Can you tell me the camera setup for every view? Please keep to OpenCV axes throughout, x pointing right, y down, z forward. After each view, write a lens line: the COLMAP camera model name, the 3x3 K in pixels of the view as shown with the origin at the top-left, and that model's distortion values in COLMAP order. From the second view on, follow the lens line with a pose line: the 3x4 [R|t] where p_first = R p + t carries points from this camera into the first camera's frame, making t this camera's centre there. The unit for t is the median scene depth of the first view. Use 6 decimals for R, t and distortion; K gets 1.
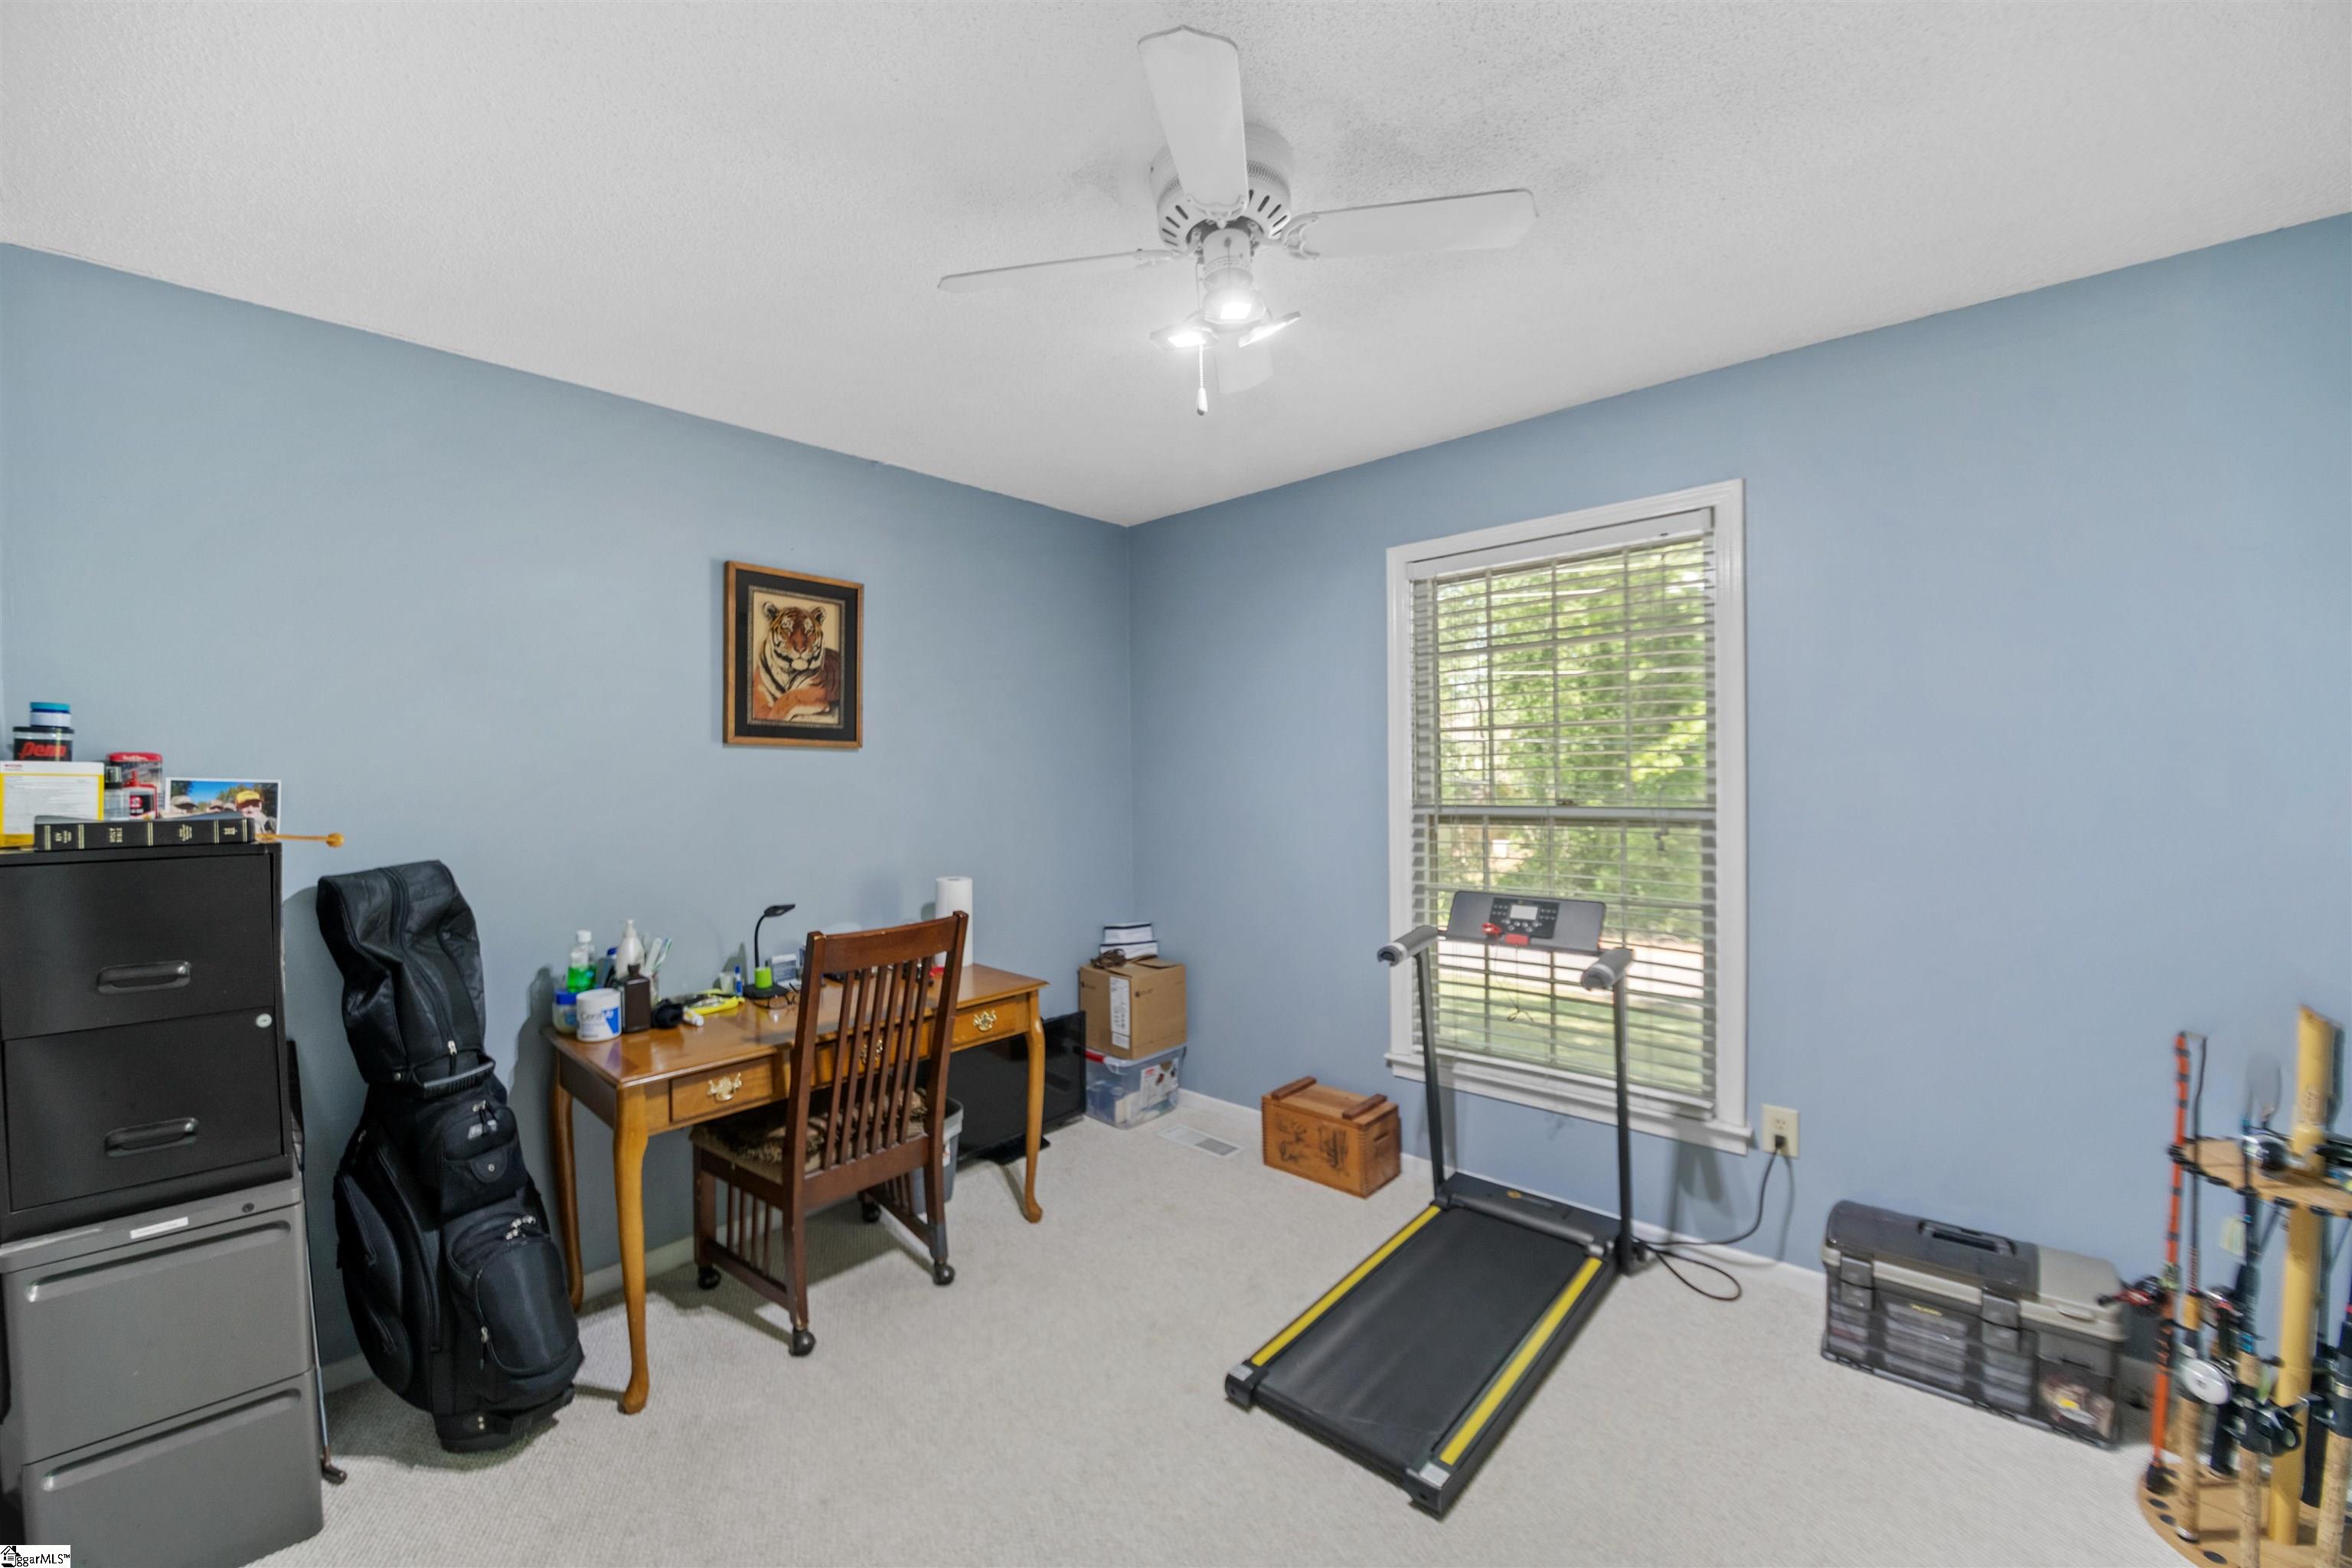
lens RADIAL K [[898.1, 0, 1165.3], [0, 898.1, 750.0], [0, 0, 1]] dist [-0.030385, -0.000088]
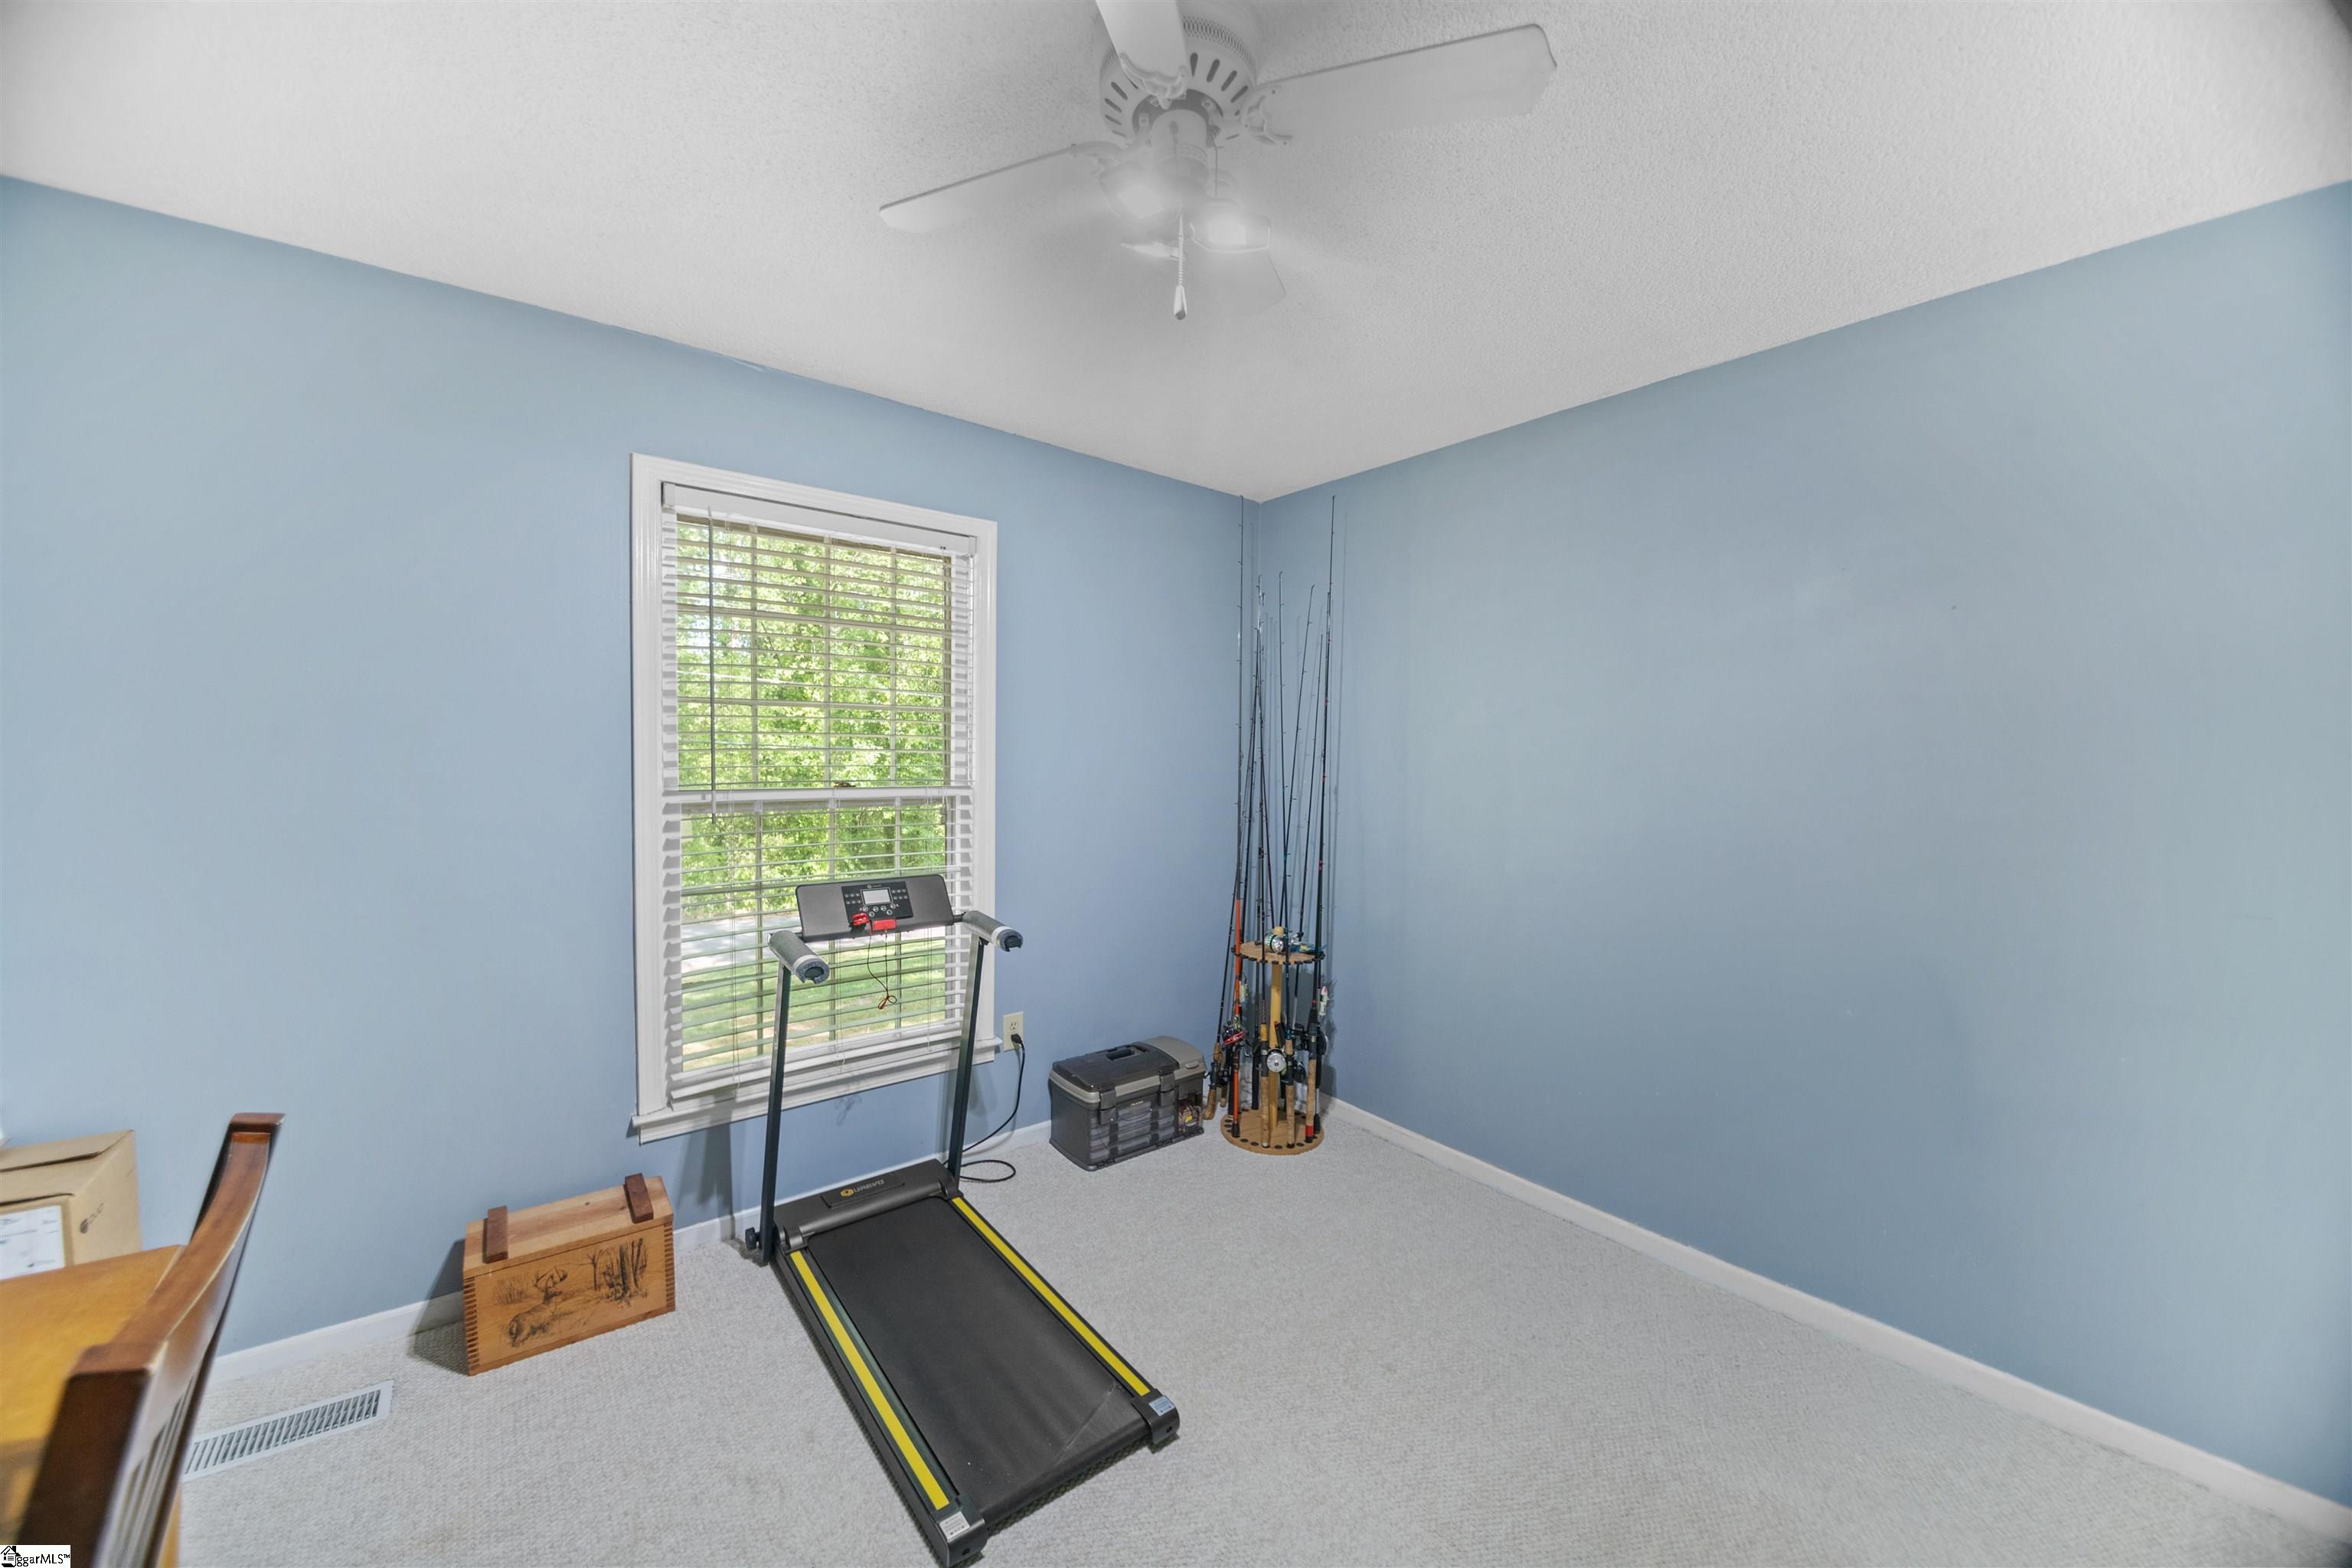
lens RADIAL K [[820.4, 0, 1171.8], [0, 820.4, 762.4], [0, 0, 1]] dist [-0.001704, -0.006798]
pose [[0.177452, 0.006982, 0.984105, -0.443004], [-0.041339, 0.999145, 0.000366, 0.020736], [-0.983261, -0.040747, 0.177589, 0.538869]]
